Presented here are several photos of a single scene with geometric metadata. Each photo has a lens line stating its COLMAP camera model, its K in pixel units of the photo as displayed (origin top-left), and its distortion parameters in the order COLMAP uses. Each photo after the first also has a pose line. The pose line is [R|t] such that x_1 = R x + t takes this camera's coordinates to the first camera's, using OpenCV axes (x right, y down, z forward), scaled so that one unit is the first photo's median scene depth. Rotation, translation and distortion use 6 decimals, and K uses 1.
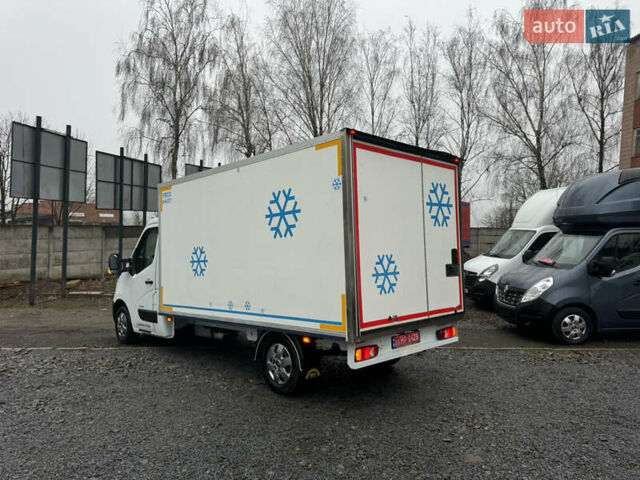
lens RADIAL K [[456.7, 0, 322.3], [0, 456.7, 235.5], [0, 0, 1]] dist [0.048641, -0.054785]
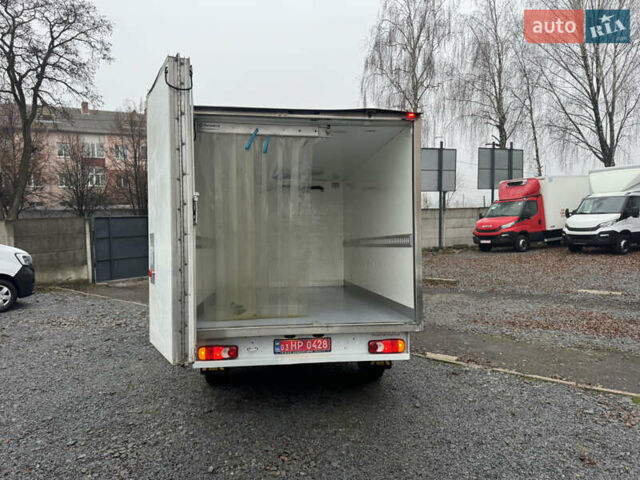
lens RADIAL K [[460.5, 0, 323.5], [0, 460.5, 237.8], [0, 0, 1]] dist [0.002230, 0.002560]
pose [[0.788581, 0.008005, -0.614879, 0.520113], [0.018986, 0.999122, 0.037356, 0.001150], [0.614638, -0.041132, 0.787737, 0.271166]]
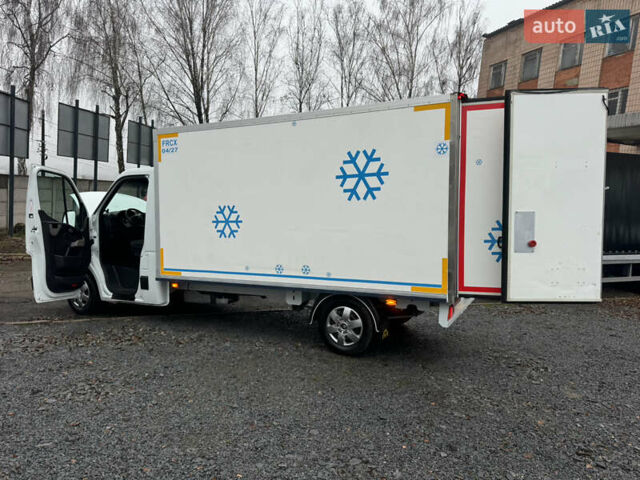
lens RADIAL K [[455.5, 0, 322.5], [0, 455.5, 245.0], [0, 0, 1]] dist [0.044256, -0.054856]
pose [[0.942559, 0.008516, 0.333930, -0.344000], [-0.042205, 0.994700, 0.093762, 0.008697], [-0.331361, -0.102470, 0.937923, 0.075172]]
